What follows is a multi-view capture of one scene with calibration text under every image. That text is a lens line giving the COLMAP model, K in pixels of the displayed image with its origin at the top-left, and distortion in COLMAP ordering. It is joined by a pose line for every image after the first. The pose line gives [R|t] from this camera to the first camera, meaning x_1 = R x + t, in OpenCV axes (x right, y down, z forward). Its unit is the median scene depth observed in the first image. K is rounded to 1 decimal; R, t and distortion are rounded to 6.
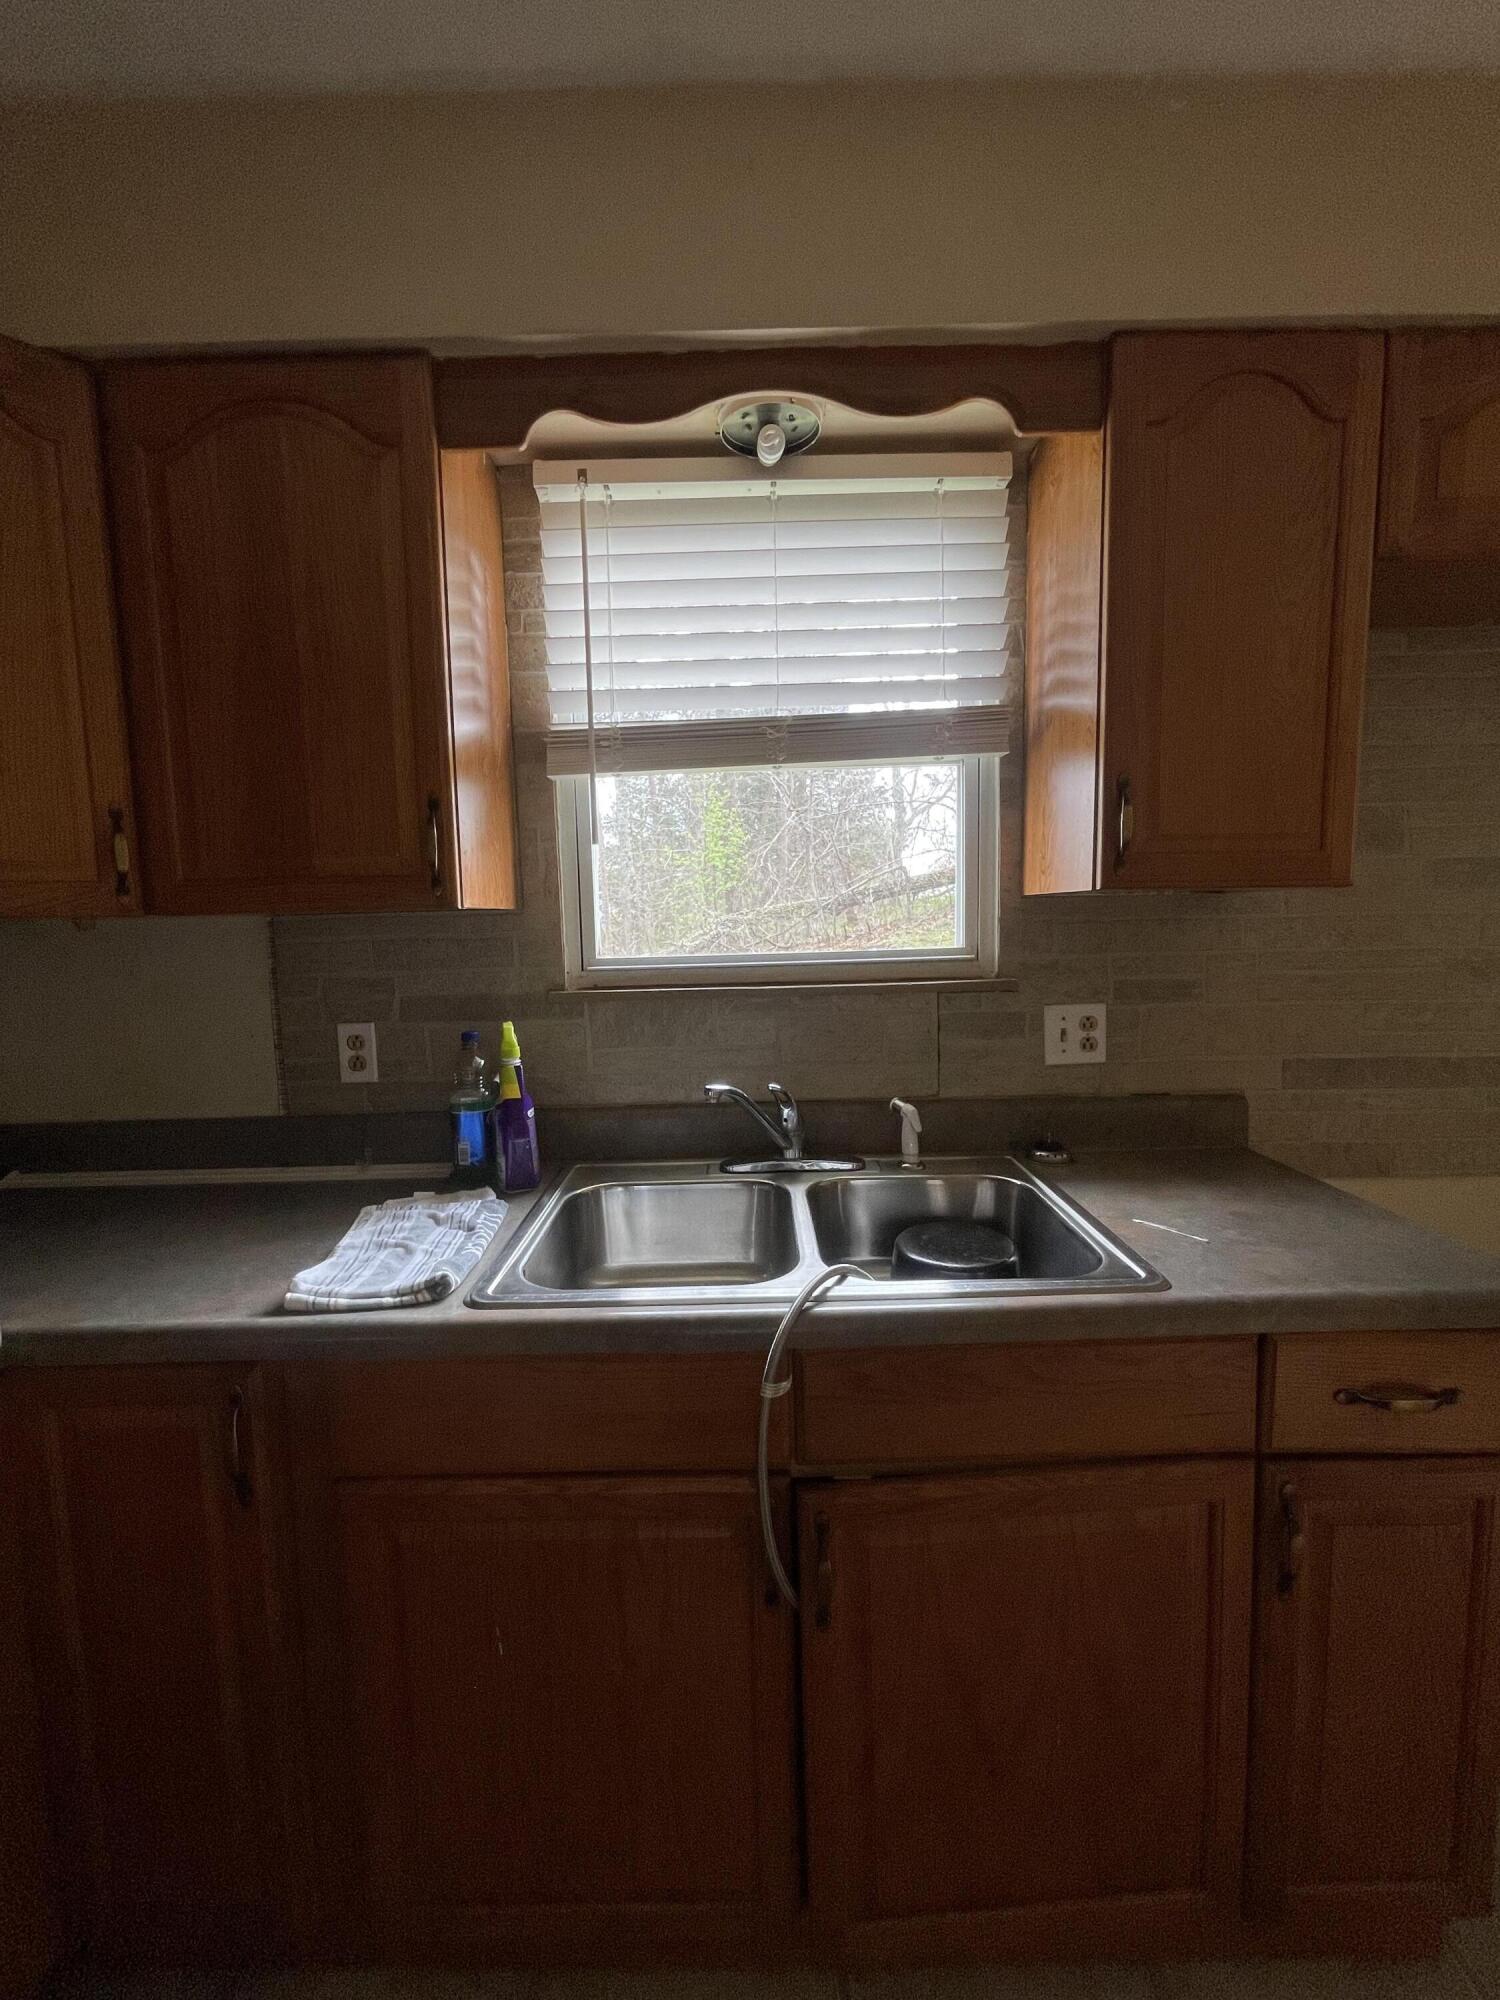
lens RADIAL K [[812.1, 0, 739.6], [0, 812.1, 990.3], [0, 0, 1]] dist [0.001597, 0.000122]
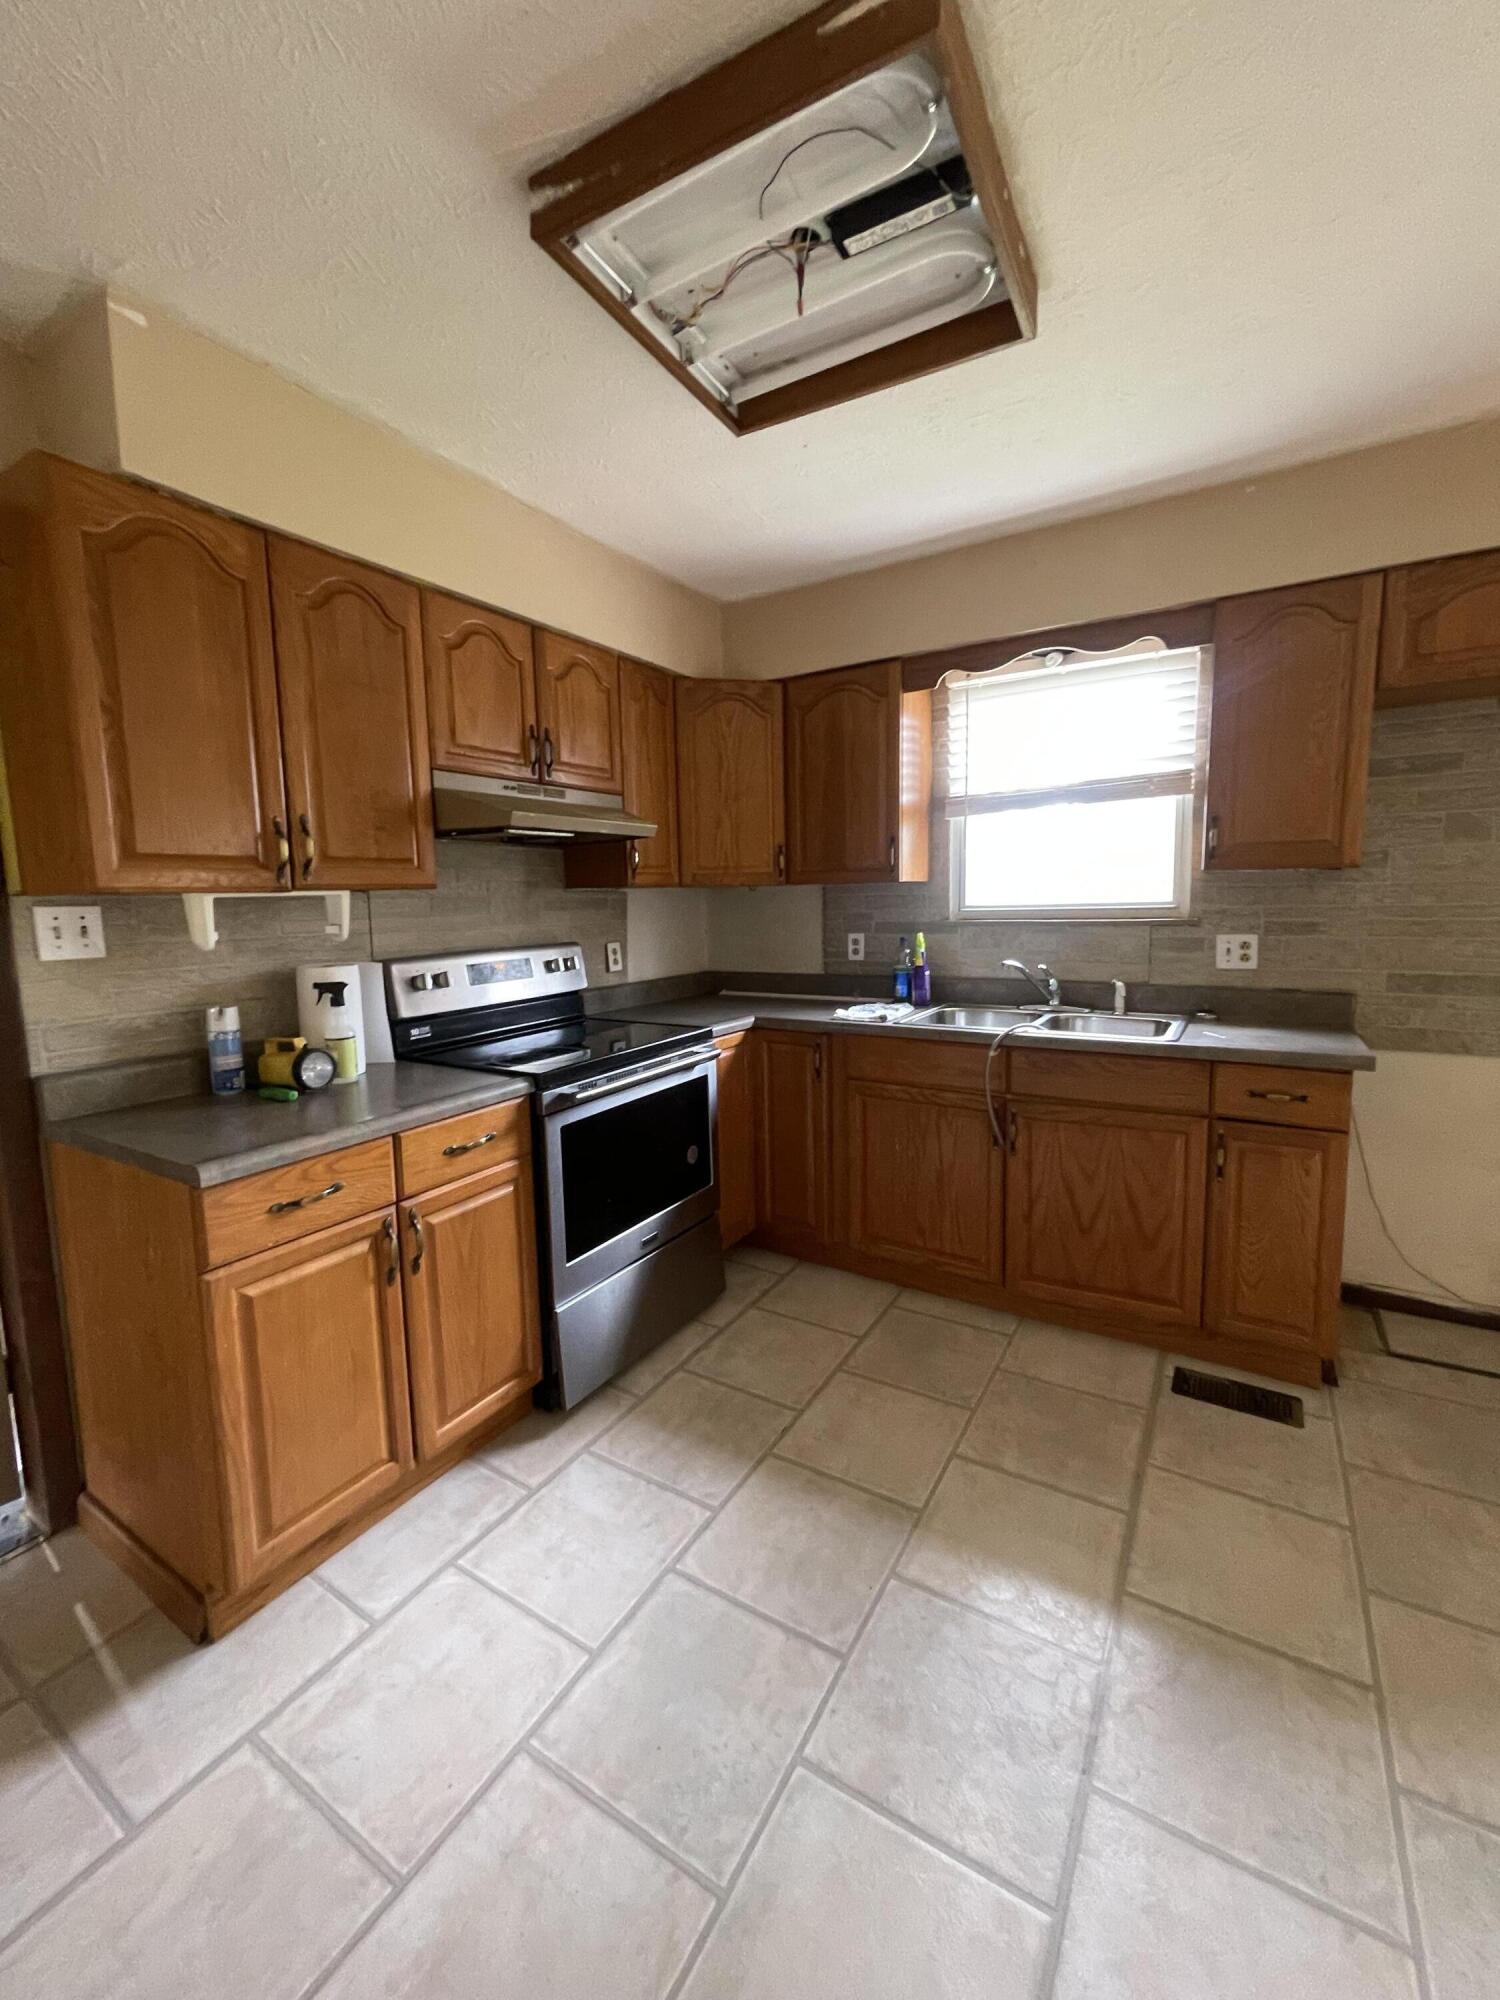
lens RADIAL K [[810.0, 0, 743.1], [0, 810.0, 991.2], [0, 0, 1]] dist [-0.001545, 0.000169]
pose [[0.849261, 0.065988, -0.523833, 0.451198], [-0.044293, 0.997566, 0.053854, 0.096605], [0.526111, -0.022534, 0.850117, -1.084201]]
